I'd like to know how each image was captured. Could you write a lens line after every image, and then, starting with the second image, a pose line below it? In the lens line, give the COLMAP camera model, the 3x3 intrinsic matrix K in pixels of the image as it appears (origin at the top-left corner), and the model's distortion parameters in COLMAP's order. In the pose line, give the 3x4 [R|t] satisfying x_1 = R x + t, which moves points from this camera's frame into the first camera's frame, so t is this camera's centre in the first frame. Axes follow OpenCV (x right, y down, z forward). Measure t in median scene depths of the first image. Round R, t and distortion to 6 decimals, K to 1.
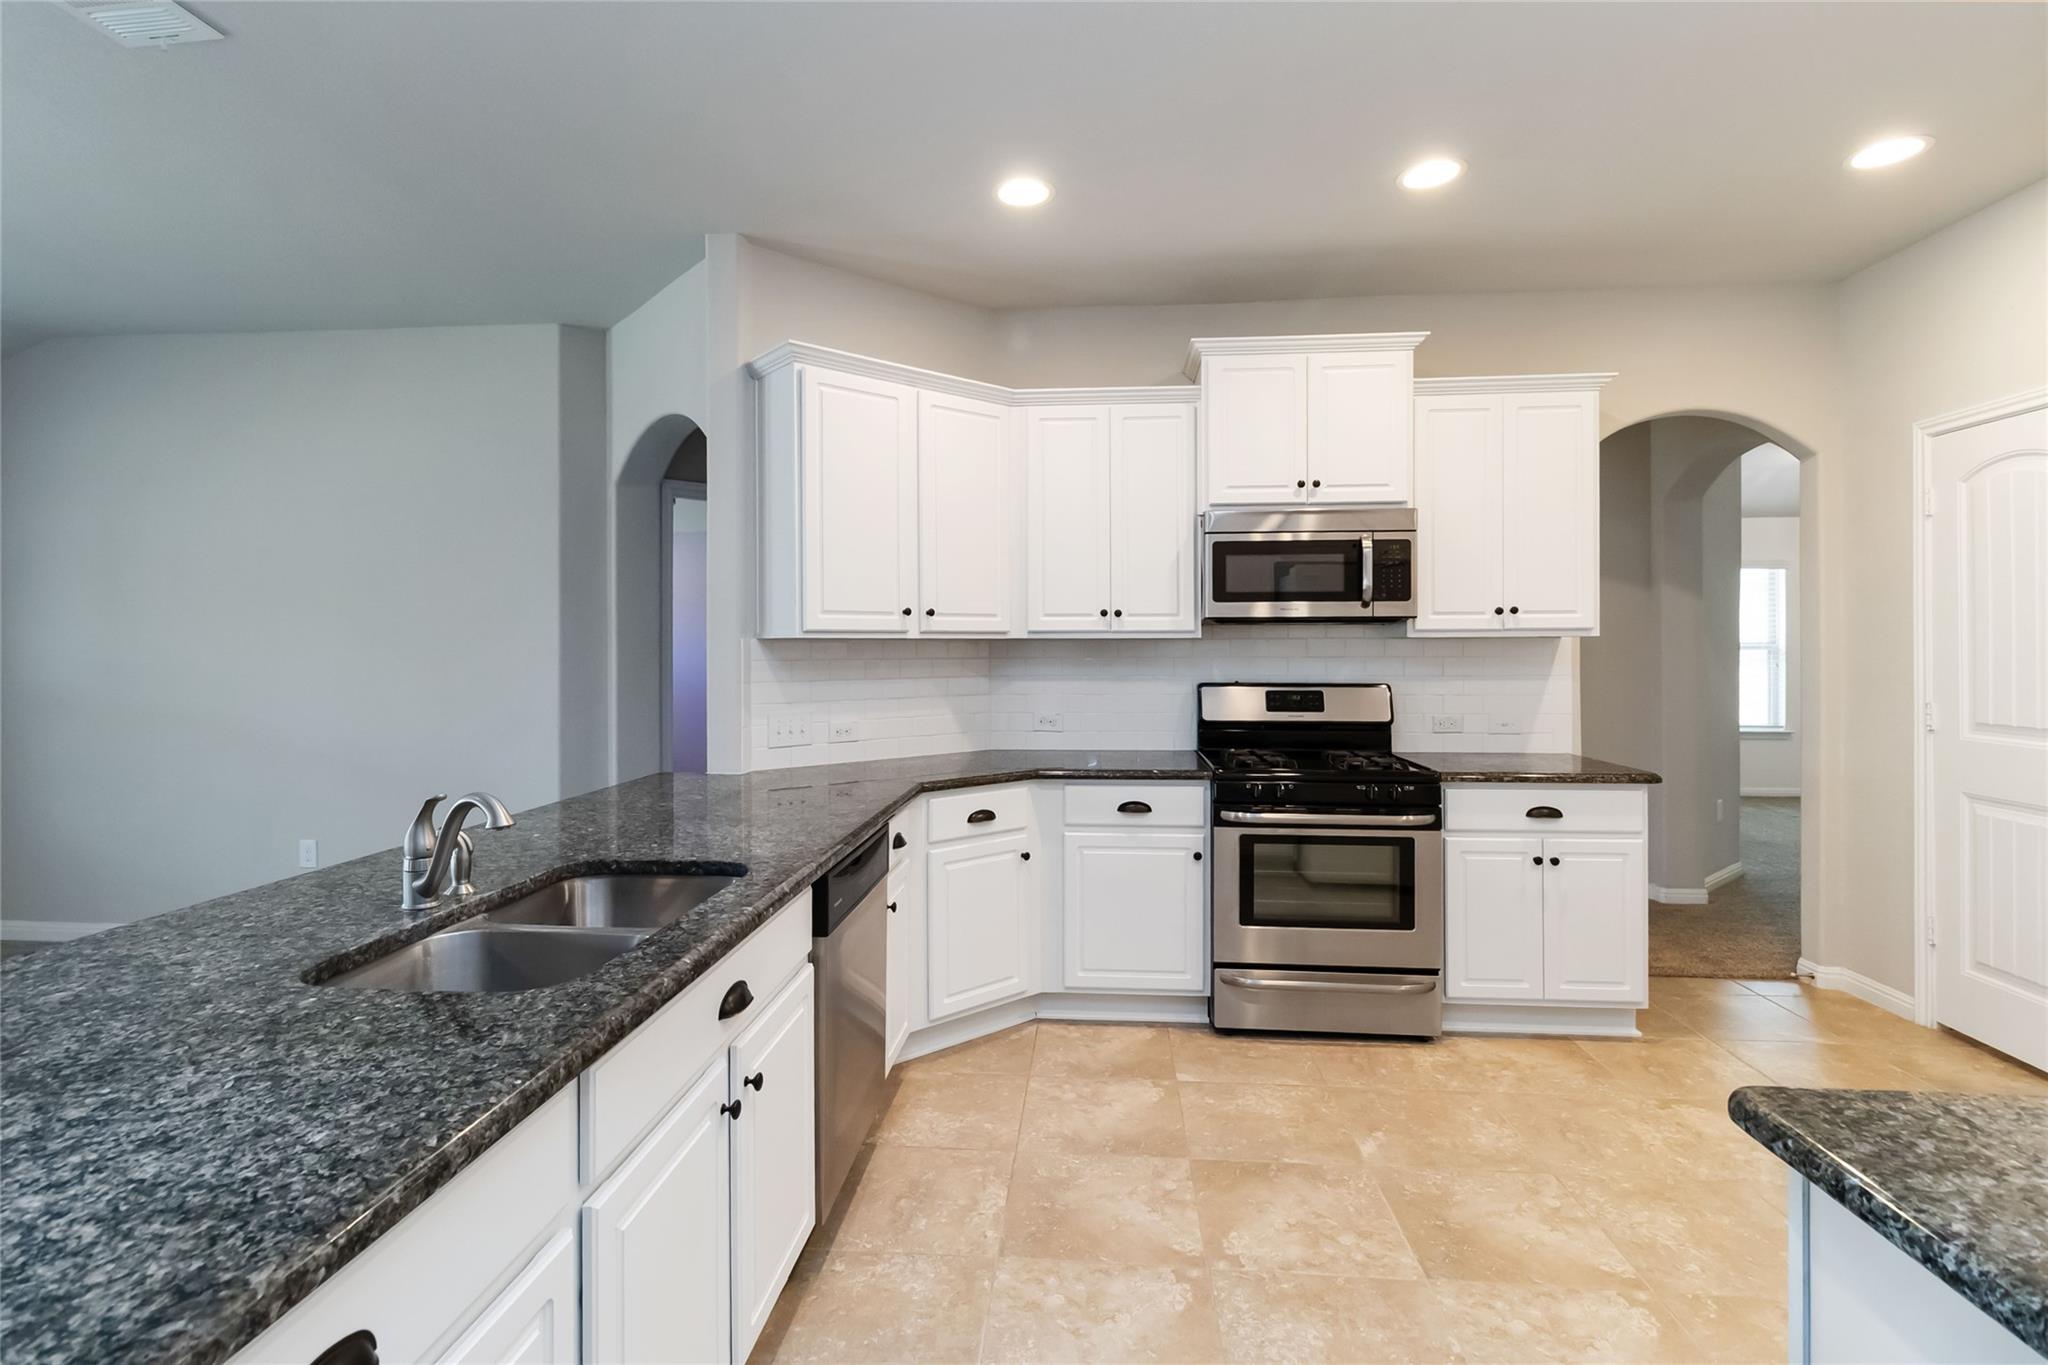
lens RADIAL K [[964.0, 0, 1019.9], [0, 964.0, 649.3], [0, 0, 1]] dist [-0.000158, 0.000017]
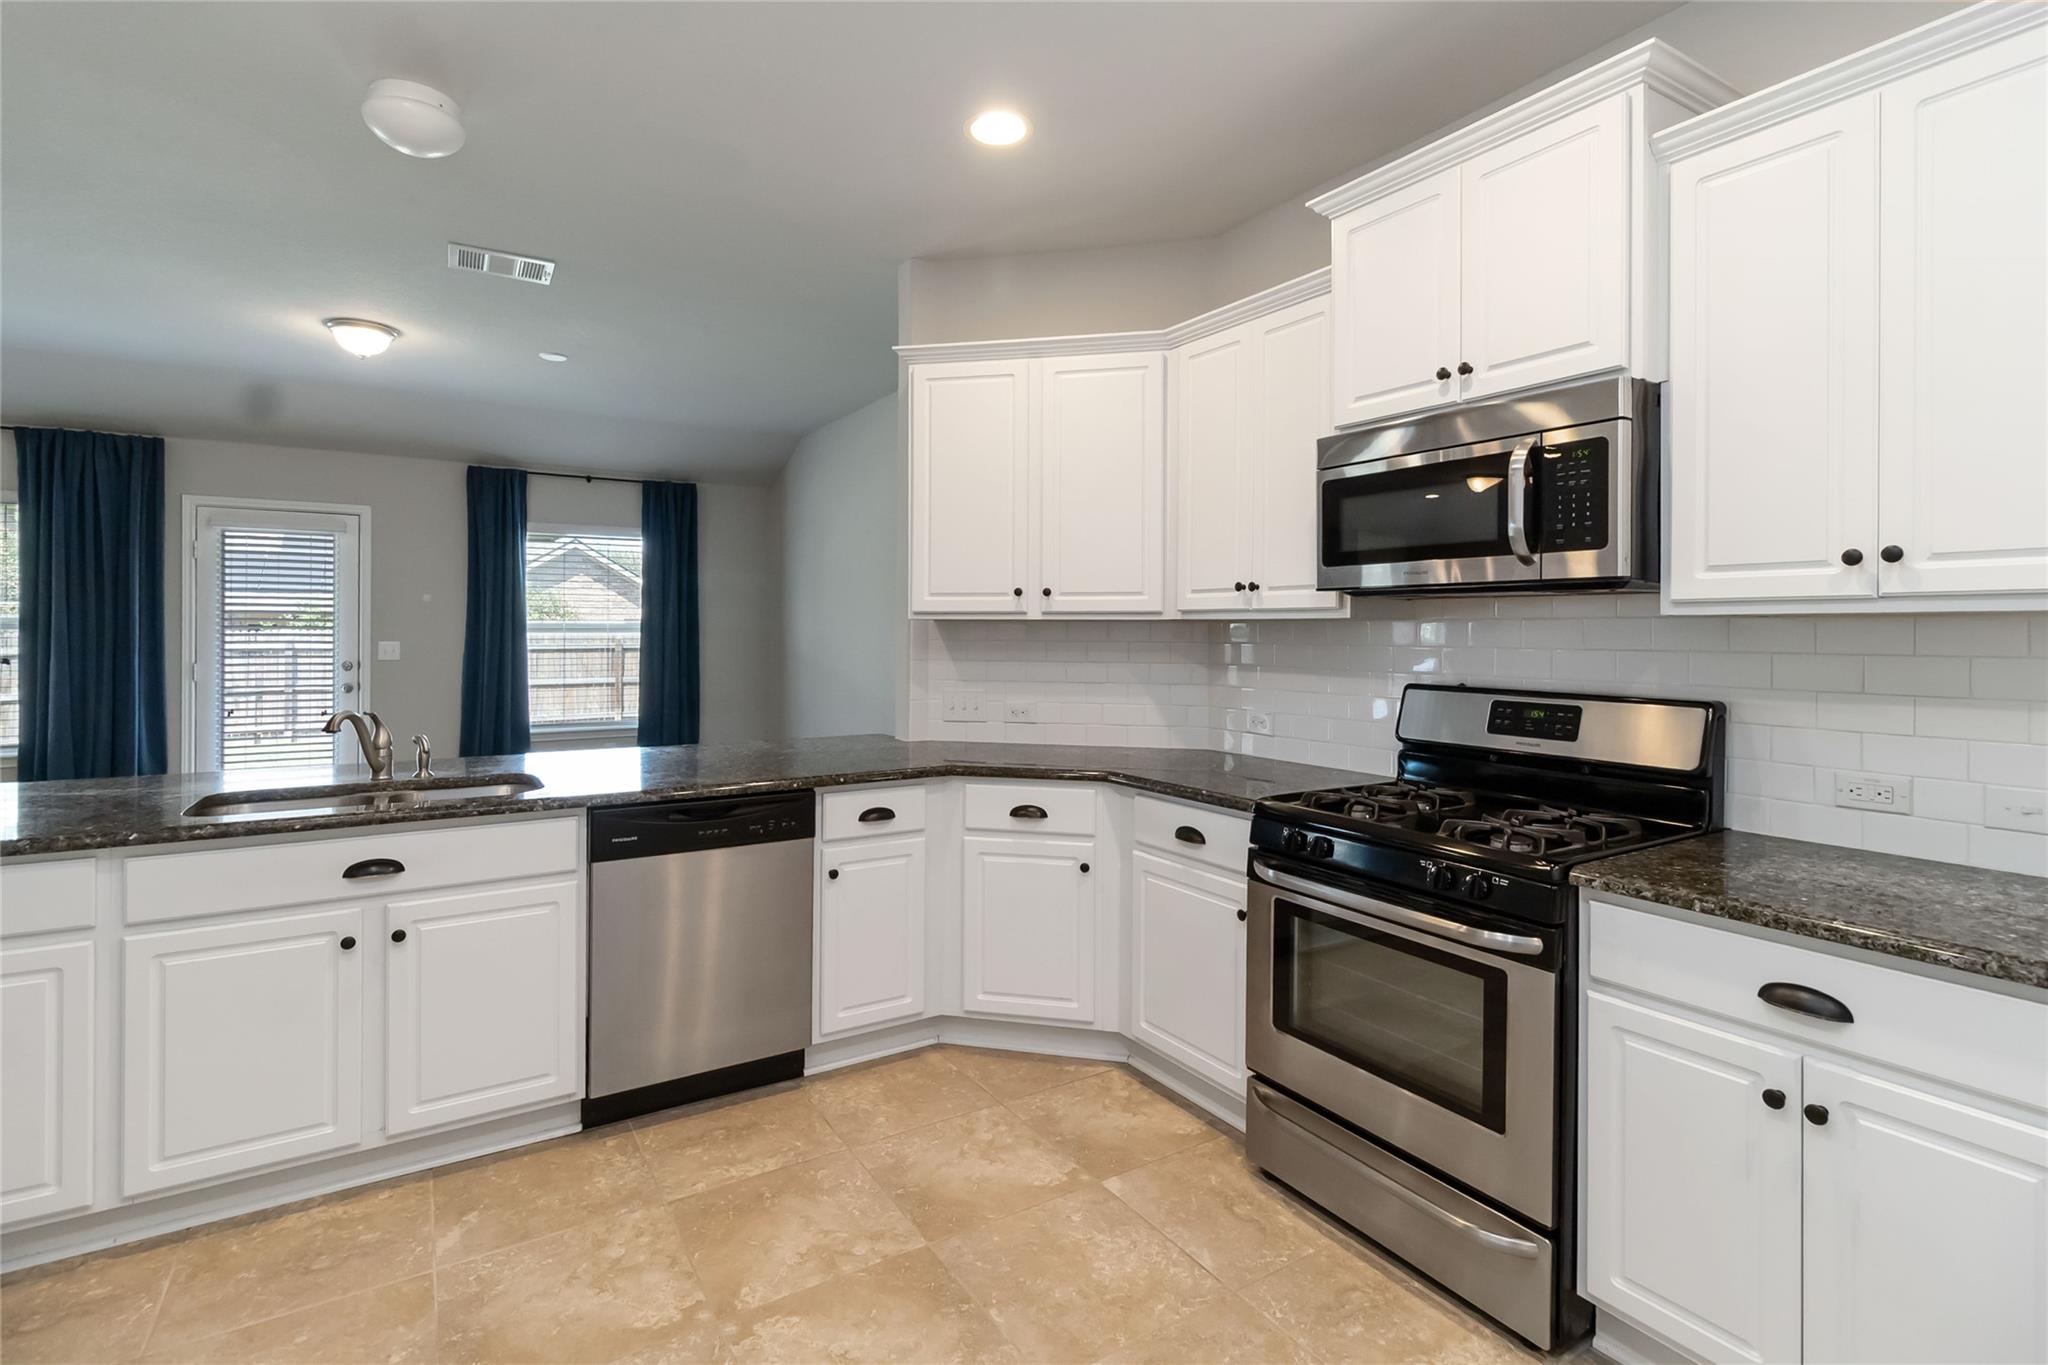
lens RADIAL K [[964.2, 0, 1026.6], [0, 964.2, 631.4], [0, 0, 1]] dist [0.000660, -0.000200]
pose [[0.605053, 0.006893, -0.796155, 0.657063], [-0.010011, 0.999949, 0.001050, -0.000567], [0.796122, 0.007335, 0.605091, 0.417061]]
